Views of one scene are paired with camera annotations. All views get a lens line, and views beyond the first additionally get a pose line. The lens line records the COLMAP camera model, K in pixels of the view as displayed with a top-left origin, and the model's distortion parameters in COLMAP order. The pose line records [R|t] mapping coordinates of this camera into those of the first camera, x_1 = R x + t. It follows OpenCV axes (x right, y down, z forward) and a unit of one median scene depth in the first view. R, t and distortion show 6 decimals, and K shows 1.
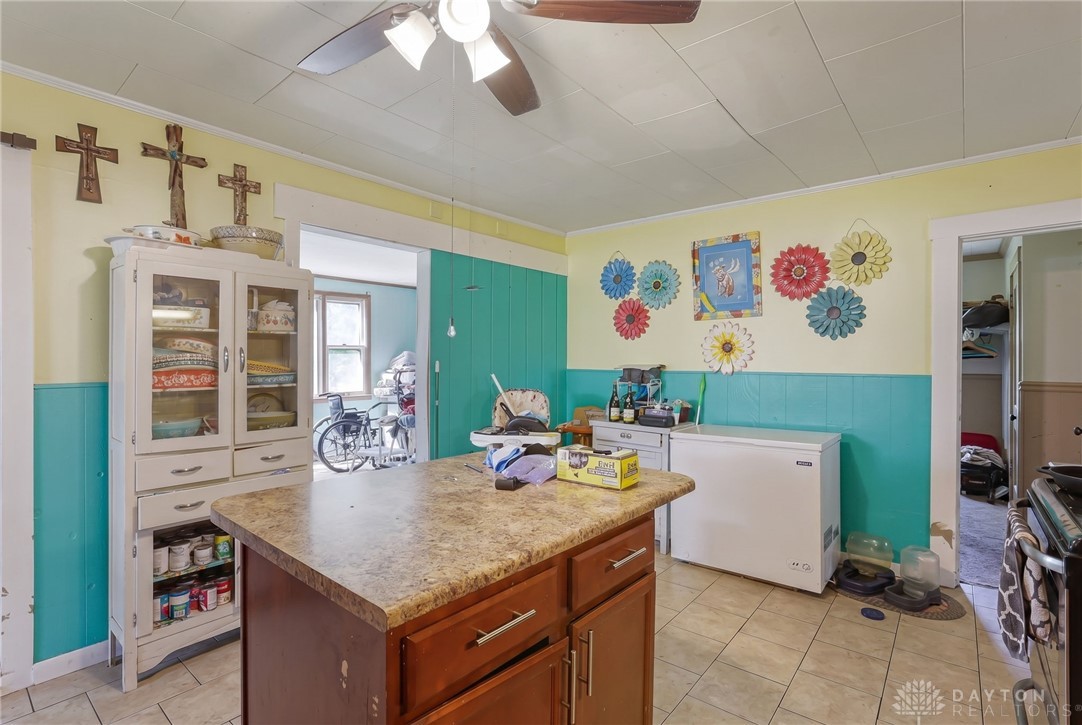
lens RADIAL K [[512.6, 0, 537.2], [0, 512.6, 363.3], [0, 0, 1]] dist [-0.021388, 0.000459]
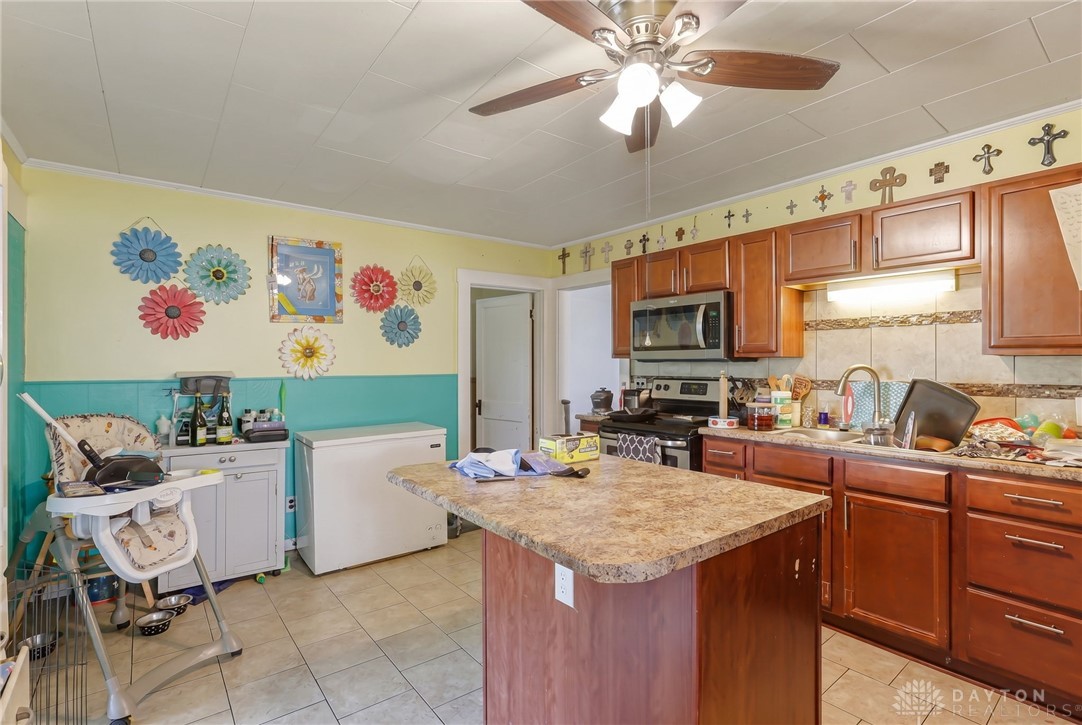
lens RADIAL K [[512.6, 0, 544.0], [0, 512.6, 356.7], [0, 0, 1]] dist [-0.021388, 0.000459]
pose [[0.218595, 0.008602, 0.975778, -0.511377], [0.014403, 0.999824, -0.012041, -0.003827], [-0.975709, 0.016686, 0.218433, 0.355285]]
